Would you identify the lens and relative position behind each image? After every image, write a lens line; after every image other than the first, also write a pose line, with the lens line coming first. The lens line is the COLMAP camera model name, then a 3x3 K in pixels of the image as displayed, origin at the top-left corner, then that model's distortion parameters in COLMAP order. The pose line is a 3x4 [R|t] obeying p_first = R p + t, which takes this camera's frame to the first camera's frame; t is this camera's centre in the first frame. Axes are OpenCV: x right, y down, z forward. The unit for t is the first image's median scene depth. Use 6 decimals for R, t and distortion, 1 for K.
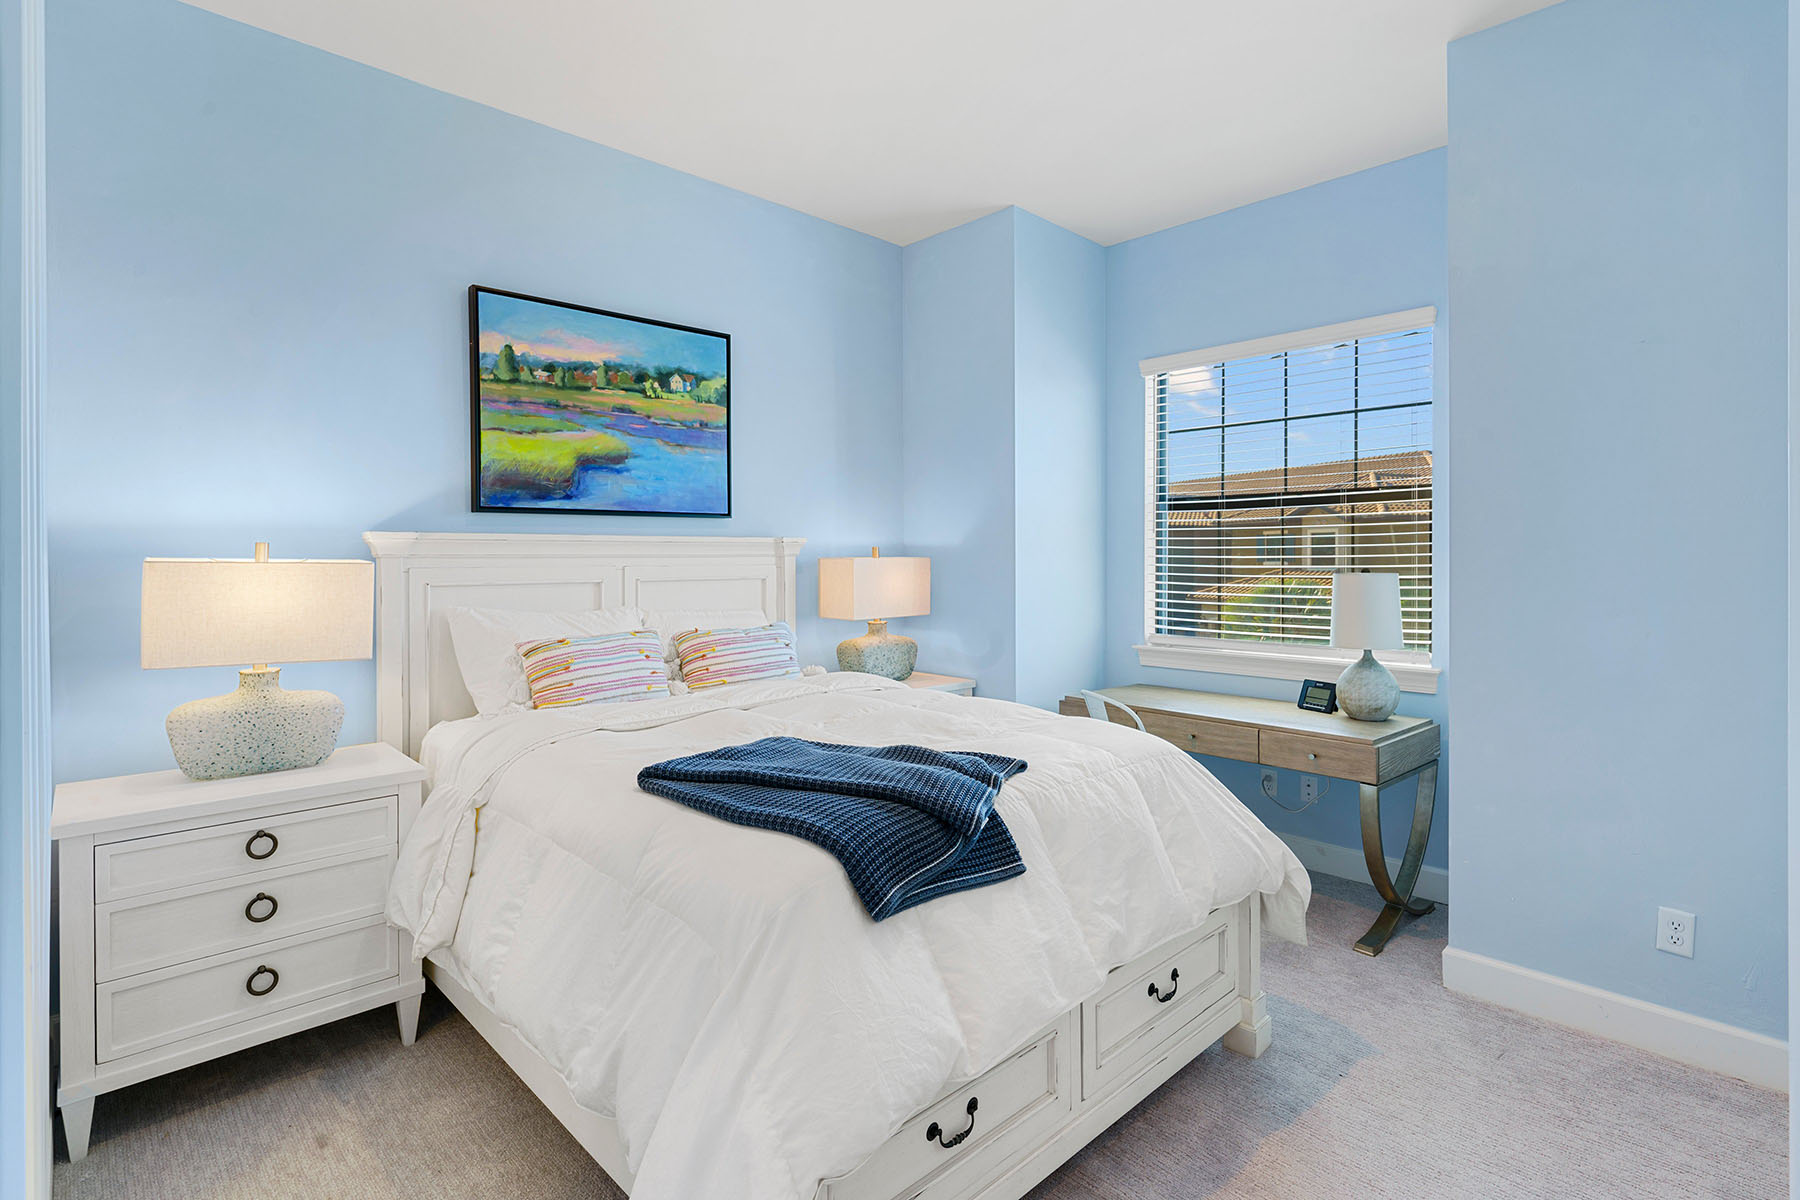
lens RADIAL K [[861.6, 0, 879.0], [0, 861.6, 558.2], [0, 0, 1]] dist [0.004588, -0.000346]
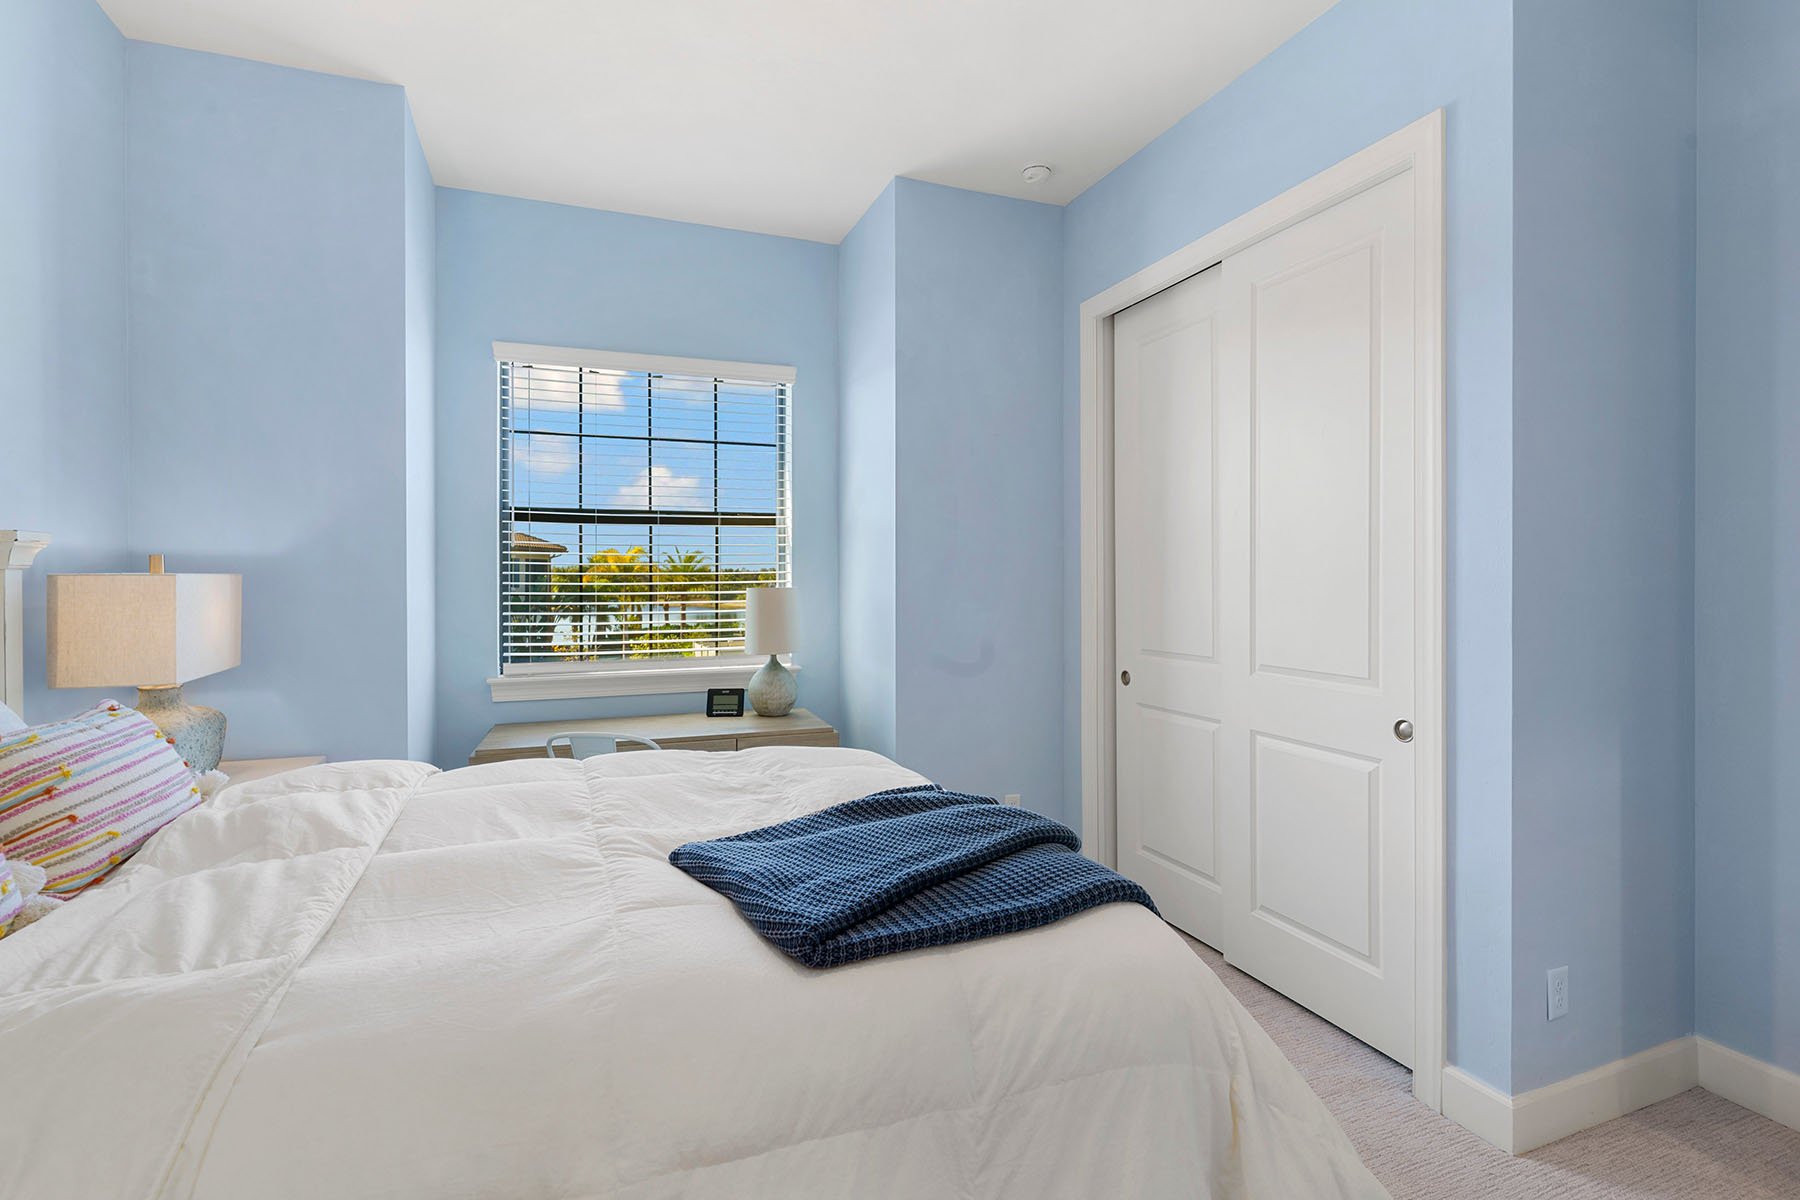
lens RADIAL K [[861.6, 0, 904.3], [0, 861.6, 590.7], [0, 0, 1]] dist [0.004588, -0.000346]
pose [[0.379726, -0.013612, 0.924999, -0.392142], [0.002326, 0.999903, 0.013759, 0.004951], [-0.925096, -0.003073, 0.379721, 0.371541]]
